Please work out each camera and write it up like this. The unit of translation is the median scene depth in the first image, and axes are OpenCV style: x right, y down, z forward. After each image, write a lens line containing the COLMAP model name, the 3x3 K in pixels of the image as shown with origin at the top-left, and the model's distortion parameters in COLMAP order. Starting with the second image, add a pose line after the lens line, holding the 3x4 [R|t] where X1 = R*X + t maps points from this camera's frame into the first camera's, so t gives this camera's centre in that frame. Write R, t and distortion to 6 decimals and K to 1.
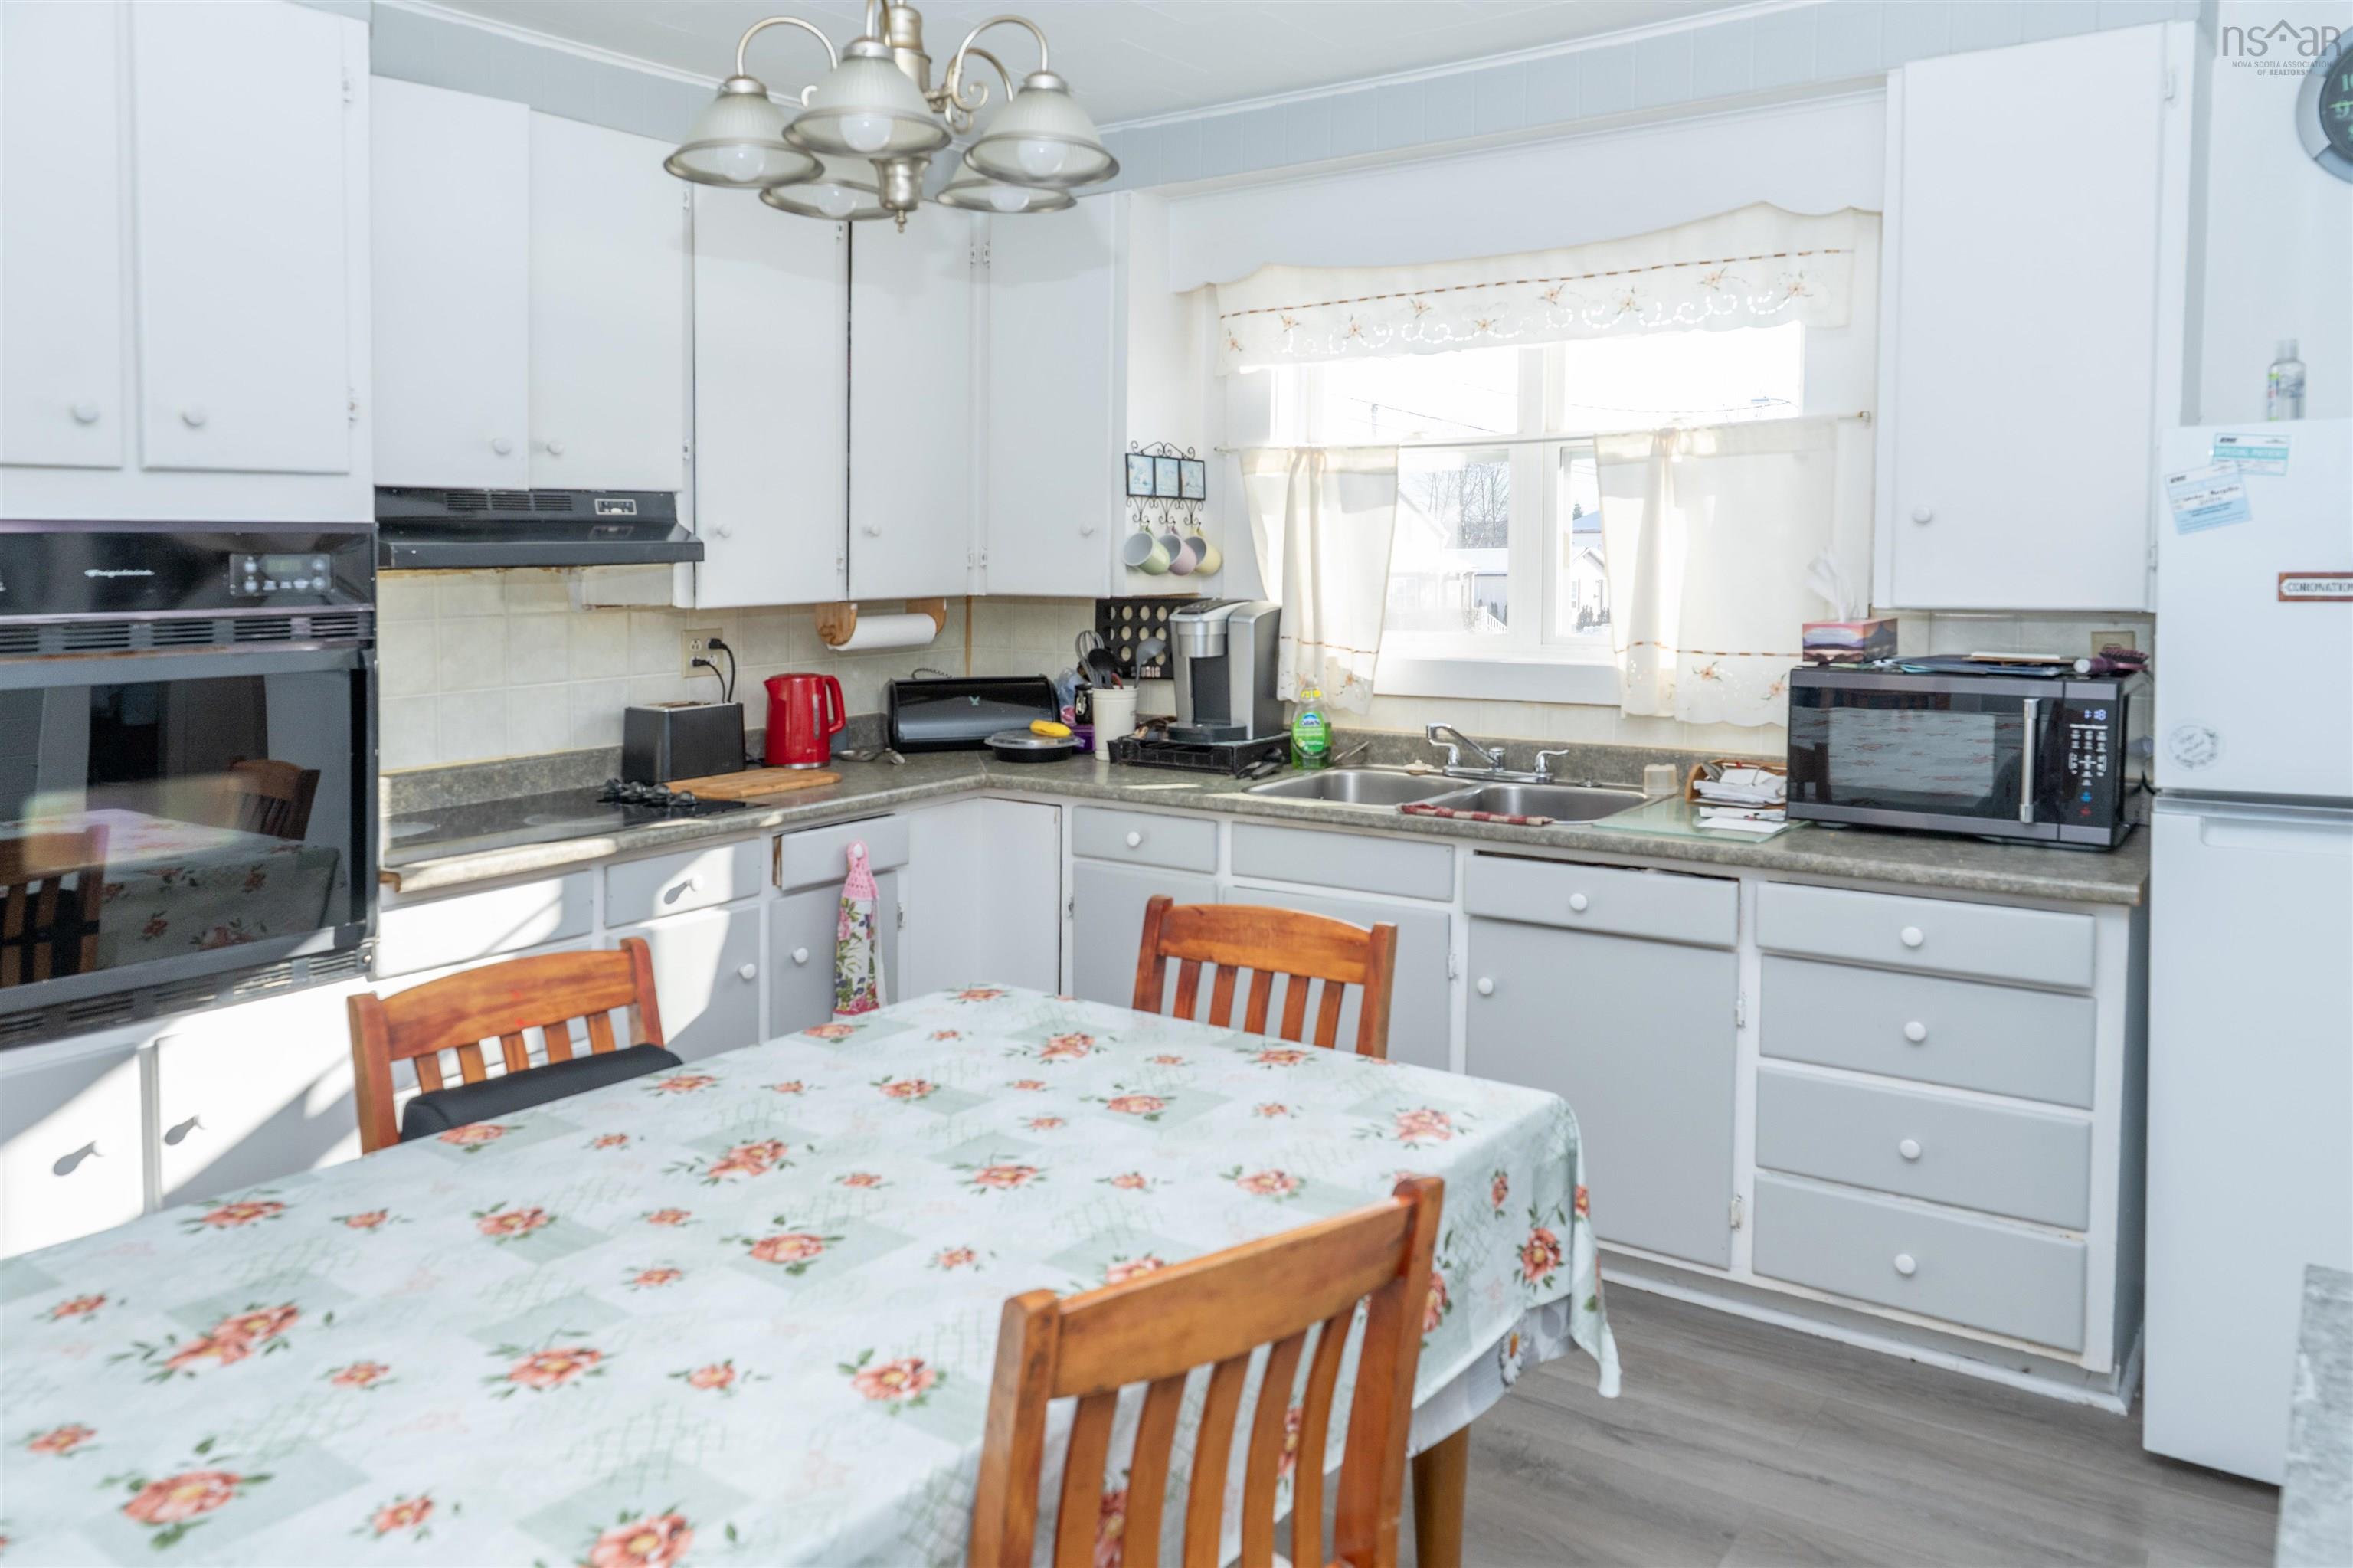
lens RADIAL K [[1726.8, 0, 1223.6], [0, 1726.8, 763.1], [0, 0, 1]] dist [-0.010373, 0.006653]
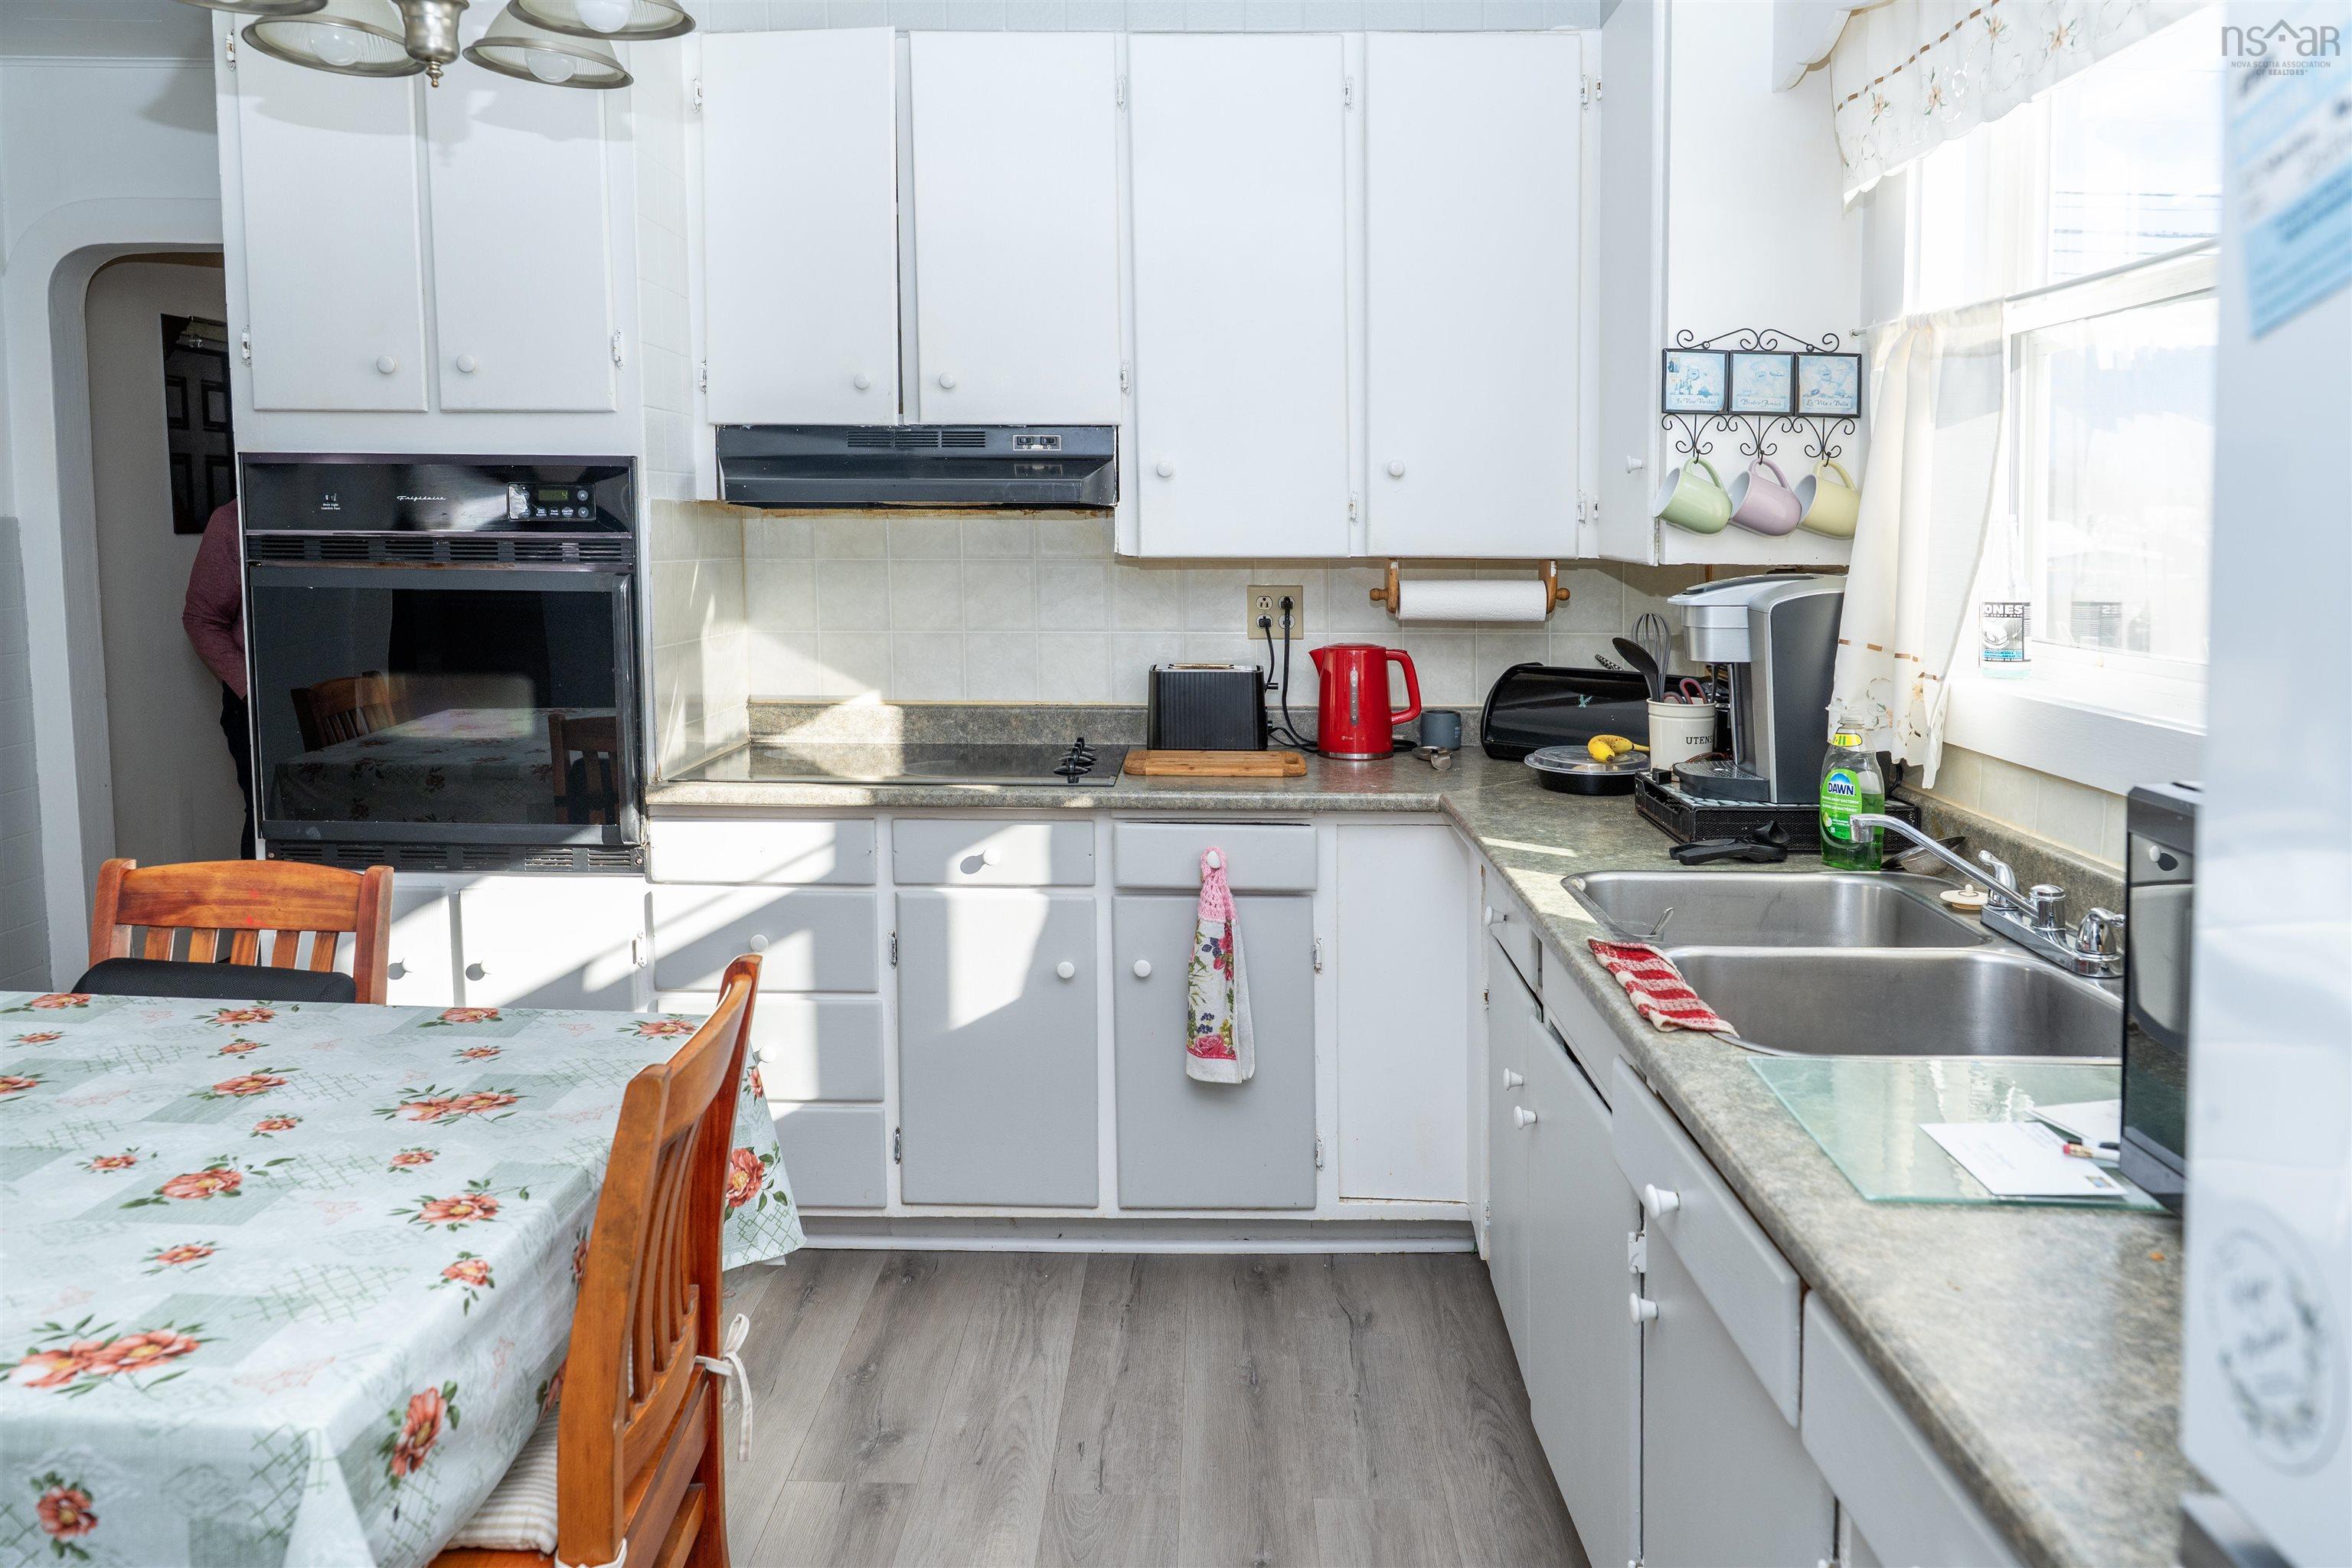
lens RADIAL K [[1726.0, 0, 1148.0], [0, 1726.0, 736.8], [0, 0, 1]] dist [-0.010373, 0.006653]
pose [[0.535225, 0.116669, -0.836613, 0.456193], [-0.117594, 0.991063, 0.062977, -0.055364], [0.836484, 0.064673, 0.544162, 0.536628]]
